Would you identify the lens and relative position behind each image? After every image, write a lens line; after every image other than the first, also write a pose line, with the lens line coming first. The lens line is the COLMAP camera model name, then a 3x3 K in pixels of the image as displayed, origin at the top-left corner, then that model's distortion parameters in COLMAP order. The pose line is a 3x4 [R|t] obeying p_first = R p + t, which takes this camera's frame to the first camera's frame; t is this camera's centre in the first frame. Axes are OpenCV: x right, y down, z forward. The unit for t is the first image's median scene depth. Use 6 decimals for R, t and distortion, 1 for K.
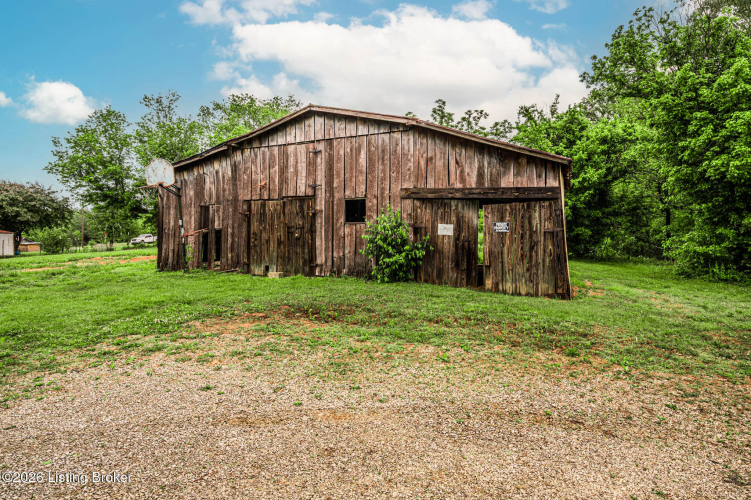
lens RADIAL K [[417.4, 0, 376.3], [0, 417.4, 249.3], [0, 0, 1]] dist [-0.006390, 0.000149]
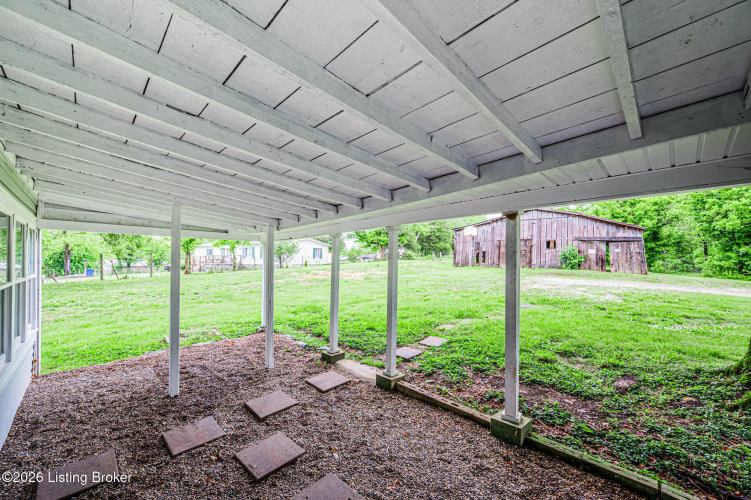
lens RADIAL K [[297.6, 0, 374.2], [0, 297.6, 250.1], [0, 0, 1]] dist [-0.000351, 0.000093]
pose [[0.968078, 0.007354, -0.250542, -0.554758], [-0.023428, 0.997849, -0.061232, 0.074616], [0.249553, 0.065147, 0.966167, -0.961137]]
